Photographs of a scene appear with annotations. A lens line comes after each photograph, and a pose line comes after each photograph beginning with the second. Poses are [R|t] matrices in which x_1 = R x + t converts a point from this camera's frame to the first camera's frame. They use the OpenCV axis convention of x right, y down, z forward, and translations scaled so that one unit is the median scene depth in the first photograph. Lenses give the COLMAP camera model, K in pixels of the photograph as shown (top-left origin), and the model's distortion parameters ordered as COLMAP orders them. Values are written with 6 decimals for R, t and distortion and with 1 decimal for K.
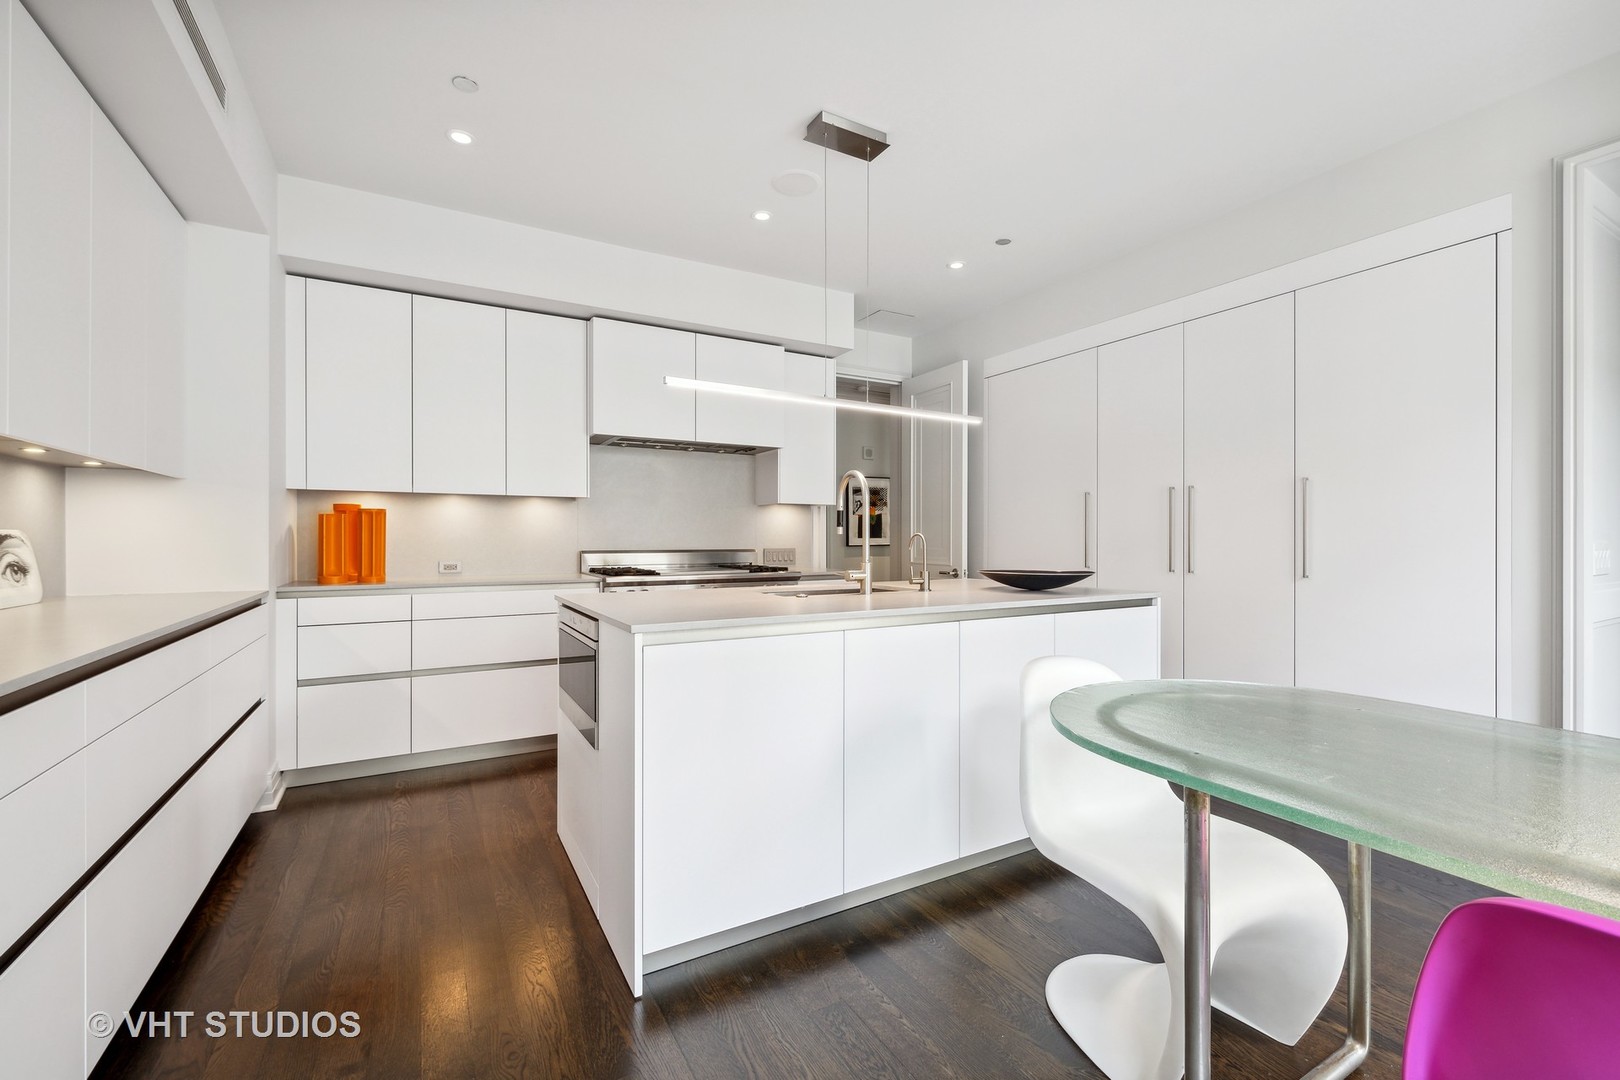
lens RADIAL K [[679.9, 0, 807.1], [0, 679.9, 531.1], [0, 0, 1]] dist [0.004453, 0.000073]
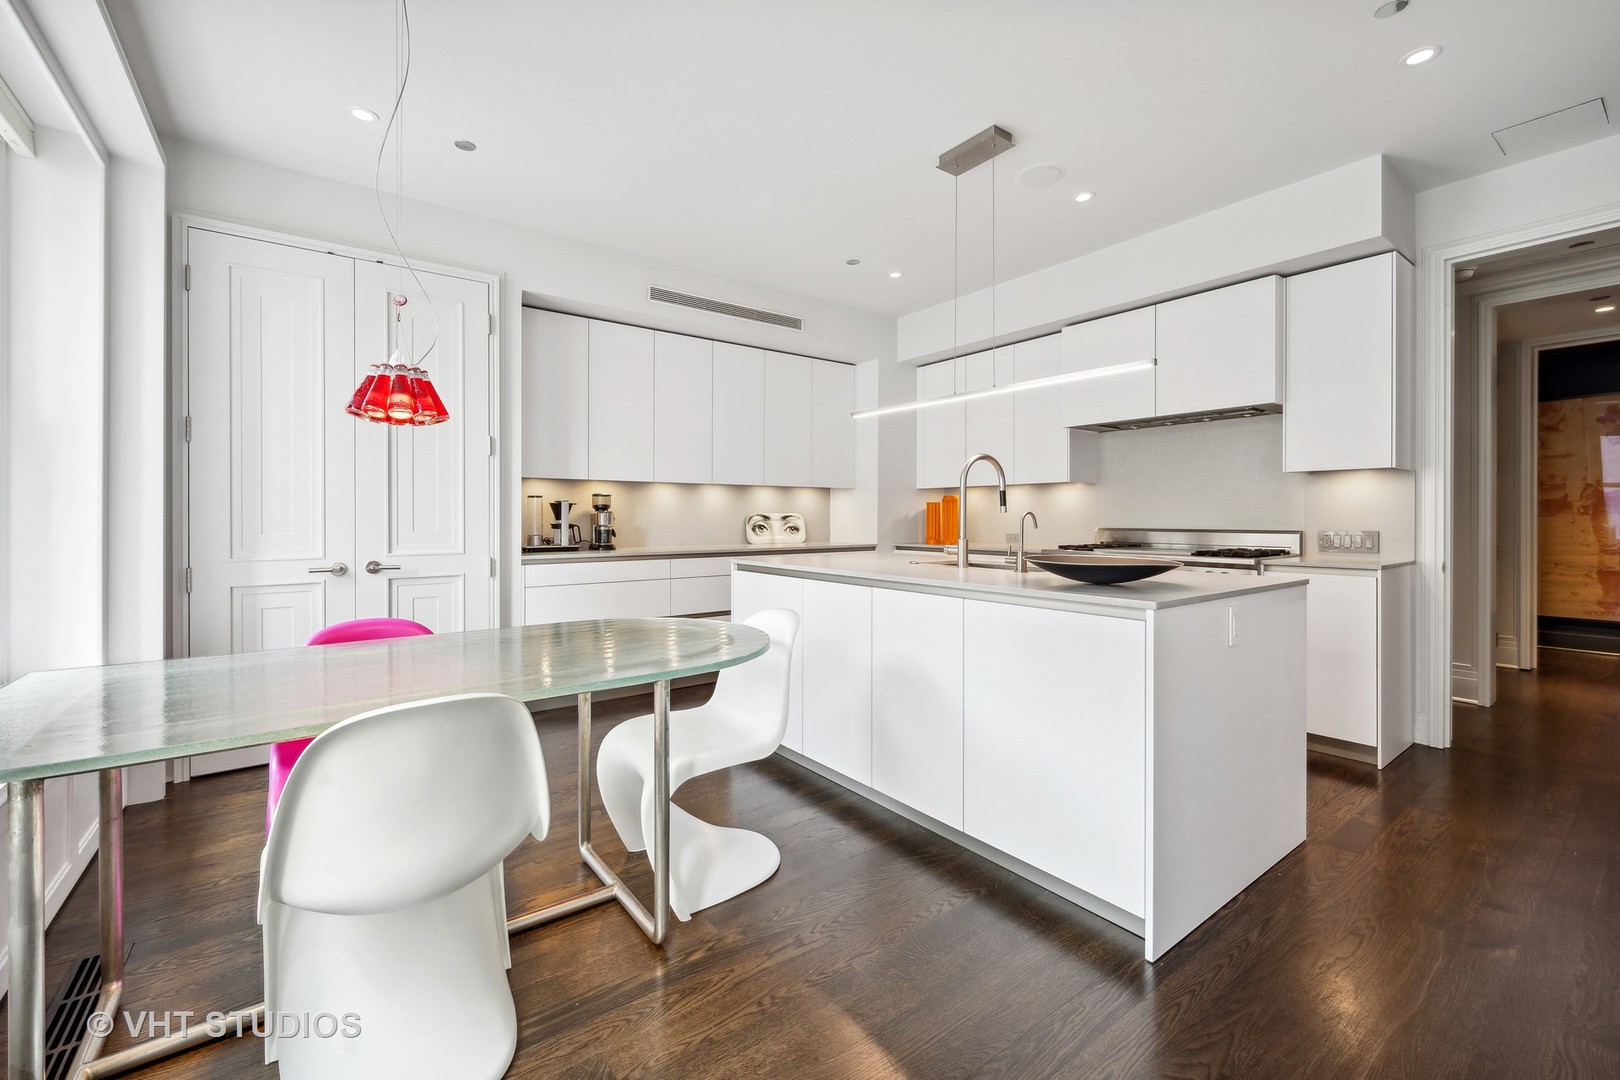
lens RADIAL K [[667.5, 0, 809.3], [0, 667.5, 518.1], [0, 0, 1]] dist [-0.000494, -0.000056]
pose [[0.125463, 0.001426, -0.992097, 0.658986], [0.009665, 0.999950, 0.002659, 0.004517], [0.992051, -0.009922, 0.125443, 0.359852]]
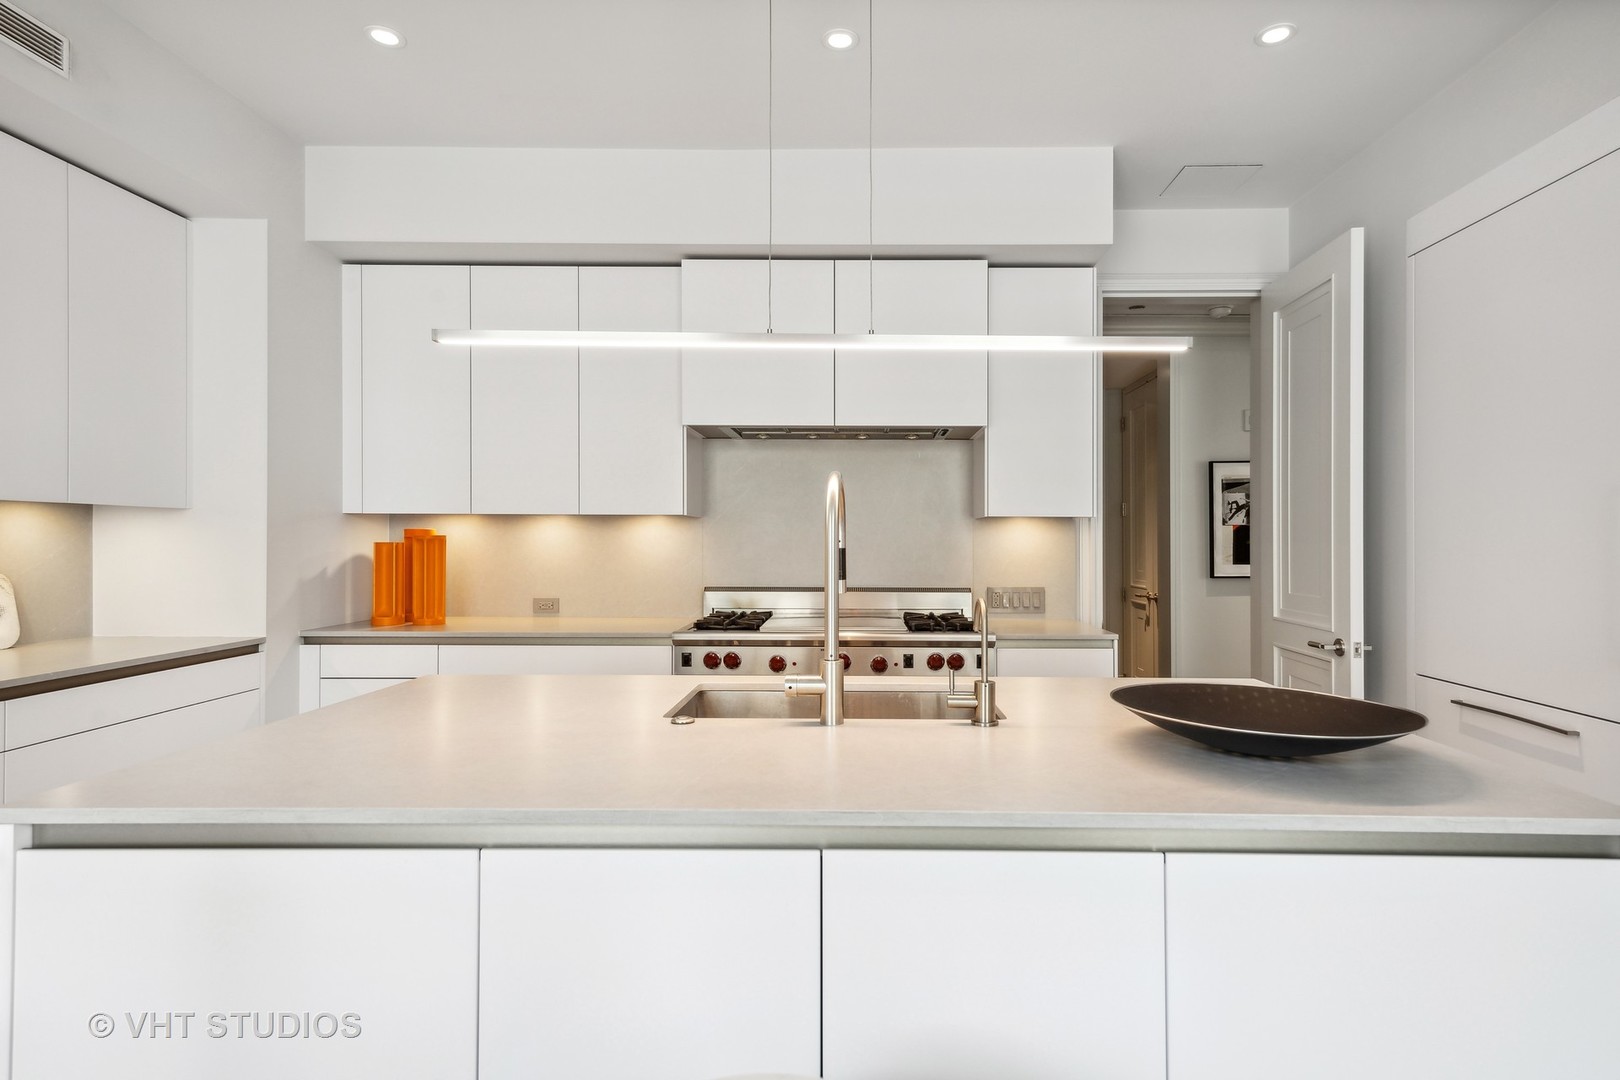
lens RADIAL K [[850.0, 0, 853.0], [0, 850.0, 536.7], [0, 0, 1]] dist [0.016278, -0.000321]
pose [[0.865999, 0.001350, -0.500044, 0.239813], [0.001135, 0.999988, 0.004664, -0.026879], [0.500045, -0.004606, 0.865987, 0.276628]]
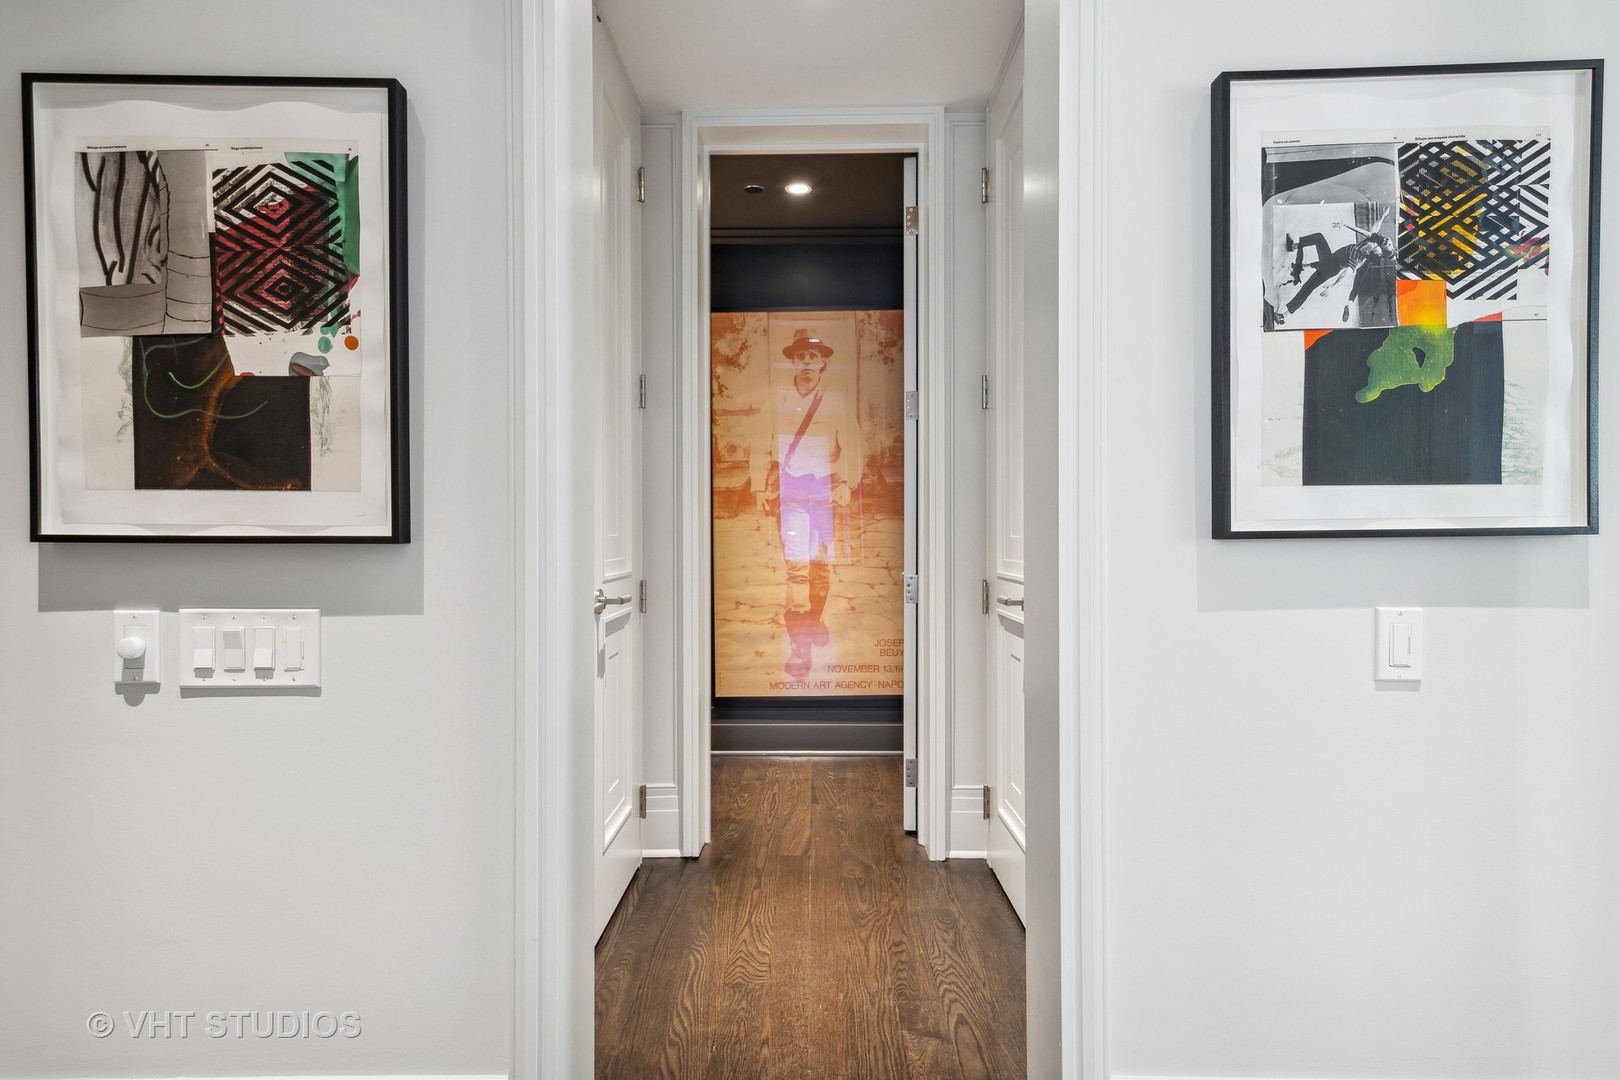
lens RADIAL K [[884.7, 0, 805.4], [0, 884.7, 525.7], [0, 0, 1]] dist [0.024353, 0.000684]
pose [[0.863420, -0.009219, -0.504401, 0.117771], [0.009300, 0.999954, -0.002357, 0.028791], [0.504400, -0.002656, 0.863466, 1.149223]]
